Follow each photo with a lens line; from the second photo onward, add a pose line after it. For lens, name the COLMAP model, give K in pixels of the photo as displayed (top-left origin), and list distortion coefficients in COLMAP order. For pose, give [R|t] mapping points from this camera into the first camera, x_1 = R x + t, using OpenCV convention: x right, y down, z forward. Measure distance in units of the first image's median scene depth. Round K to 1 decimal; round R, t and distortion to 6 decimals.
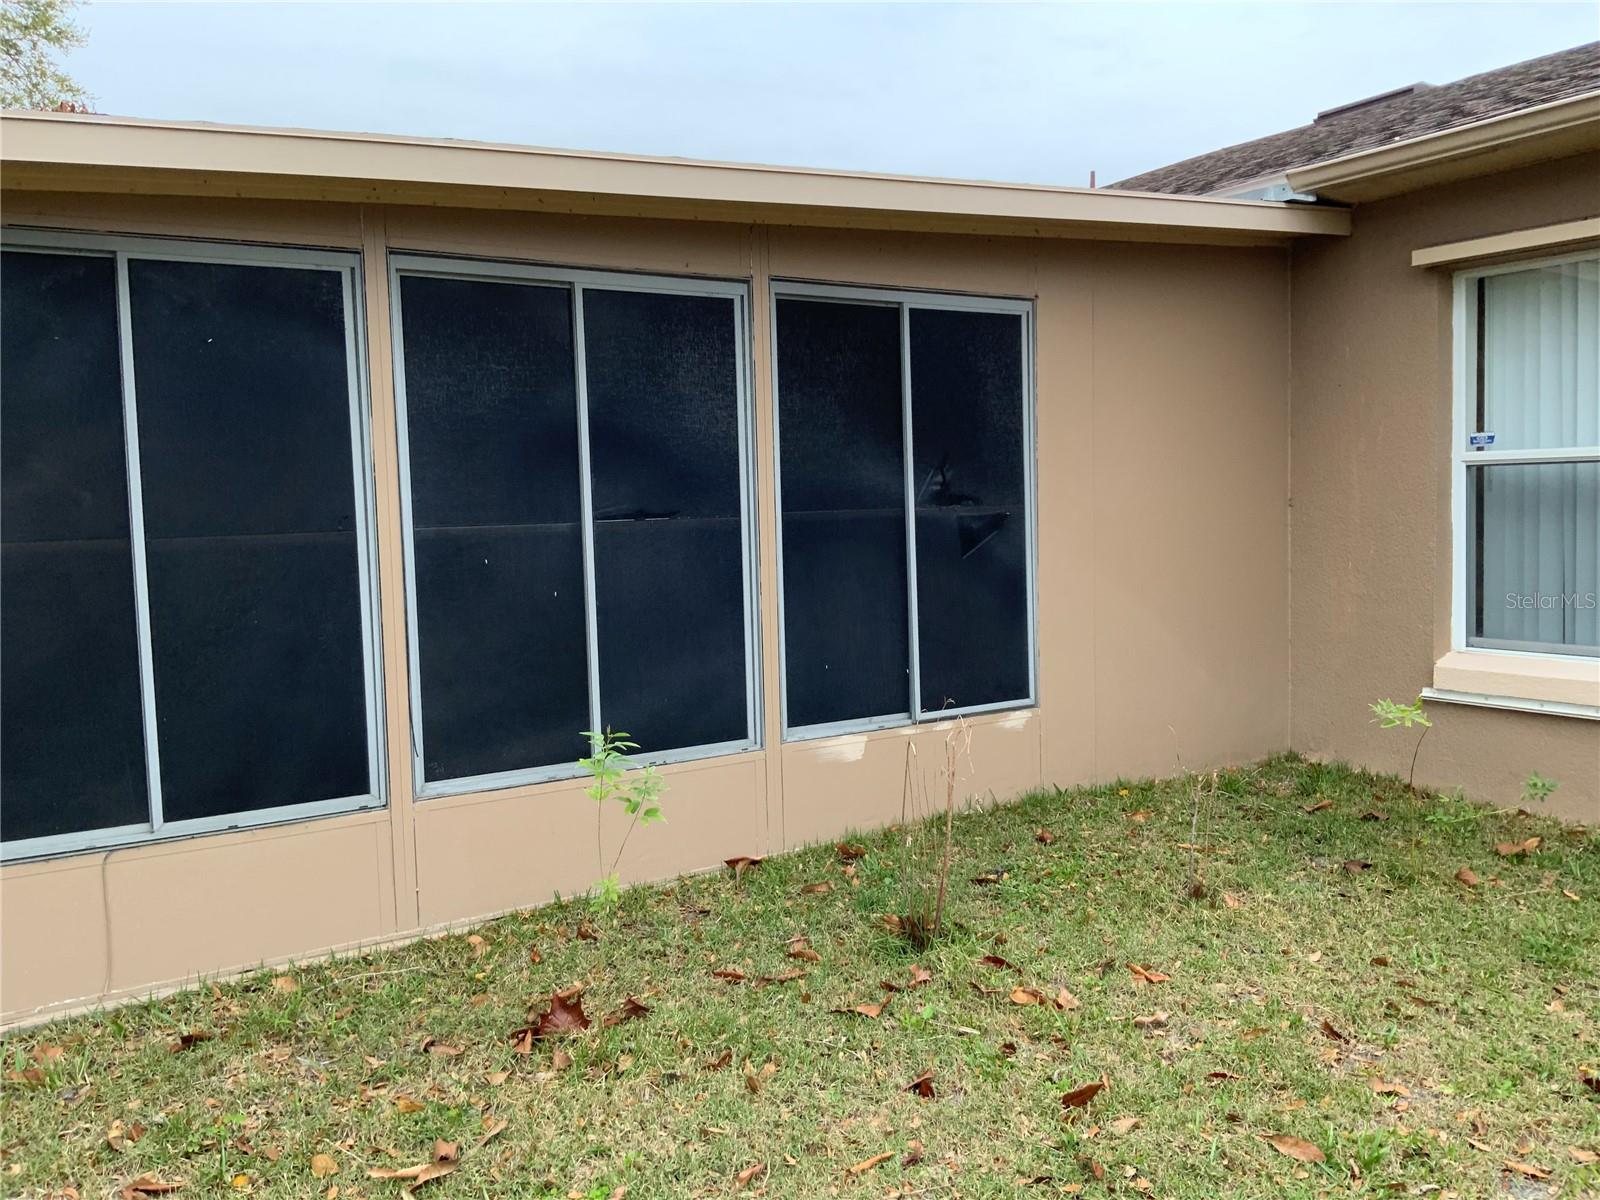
lens RADIAL K [[1322.1, 0, 800.0], [0, 1322.1, 600.0], [0, 0, 1]] dist [0.083051, -0.000914]
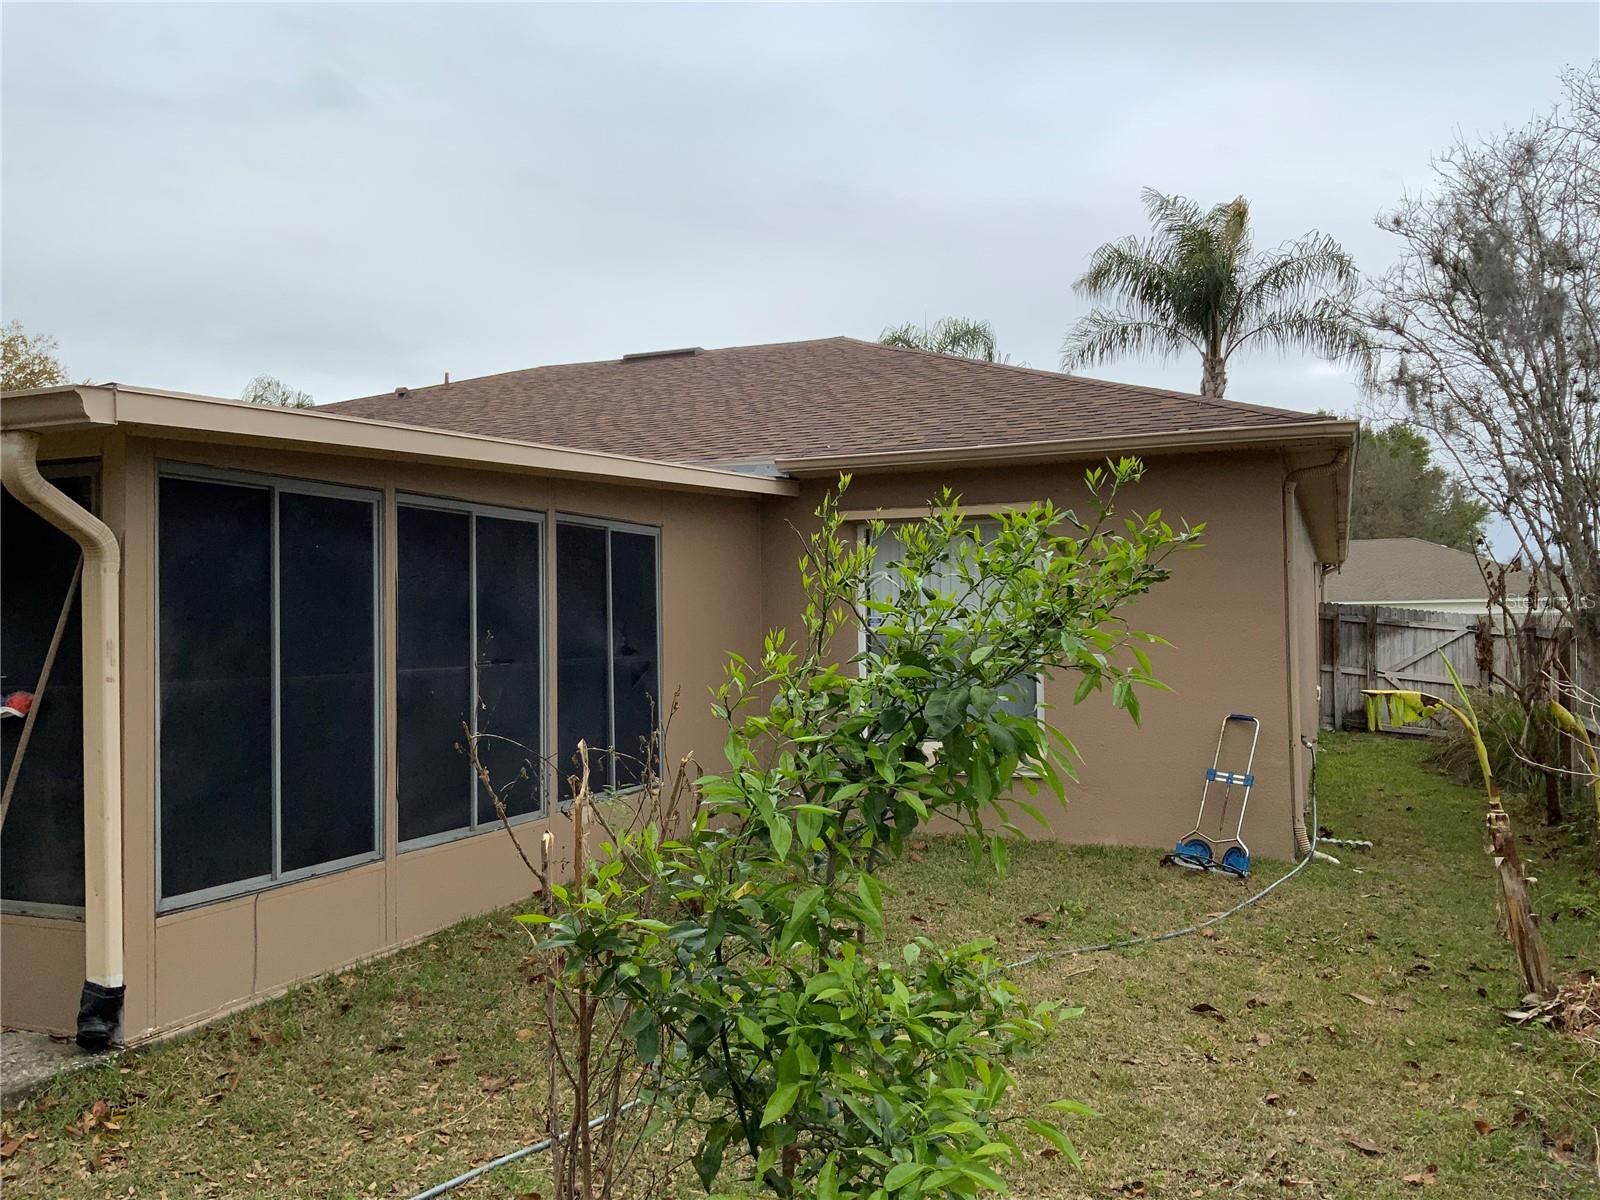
lens RADIAL K [[1339.6, 0, 800.0], [0, 1339.6, 600.0], [0, 0, 1]] dist [0.075641, -0.123155]
pose [[0.811124, 0.015881, 0.584658, -0.693152], [0.060727, 0.991942, -0.111193, 0.055411], [-0.581713, 0.125695, 0.803624, -0.418973]]
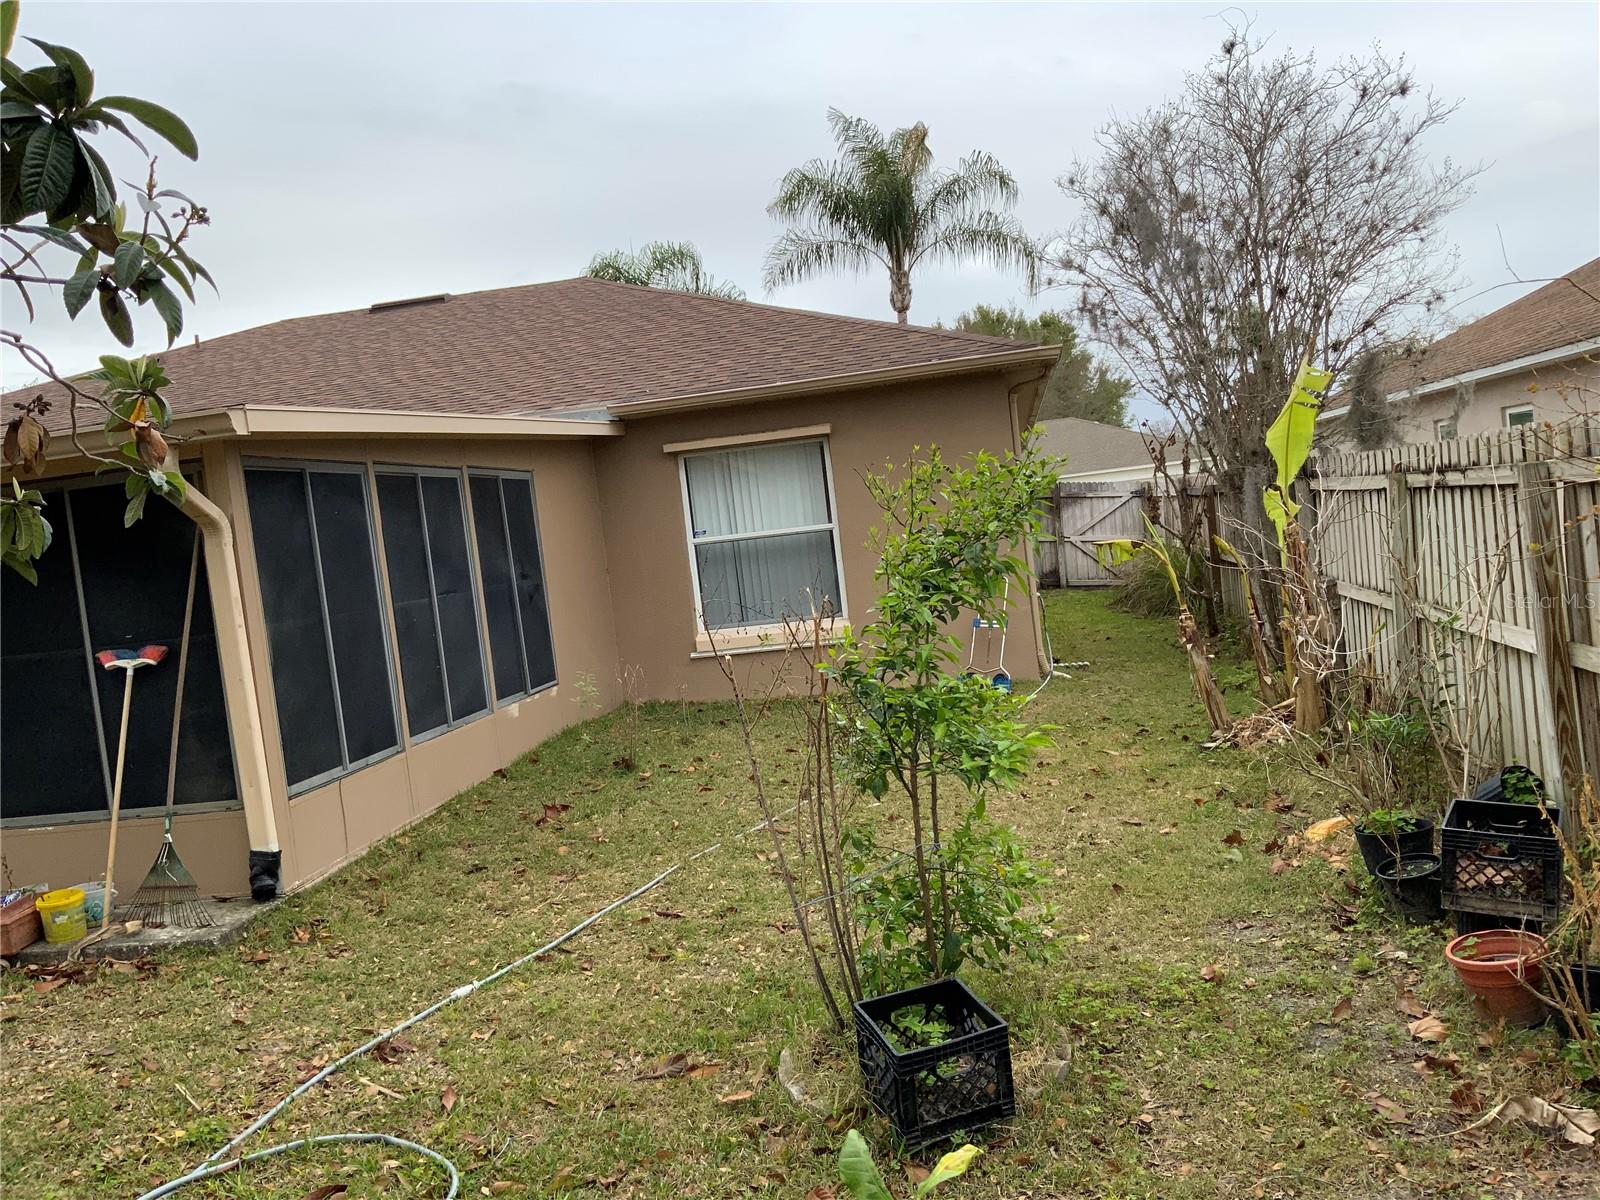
lens RADIAL K [[1352.3, 0, 800.0], [0, 1352.3, 600.0], [0, 0, 1]] dist [0.183677, -0.410314]
pose [[0.652120, -0.103561, 0.751009, -1.175903], [0.179537, 0.983542, -0.020271, 0.072521], [-0.736550, 0.148053, 0.659981, -0.610721]]
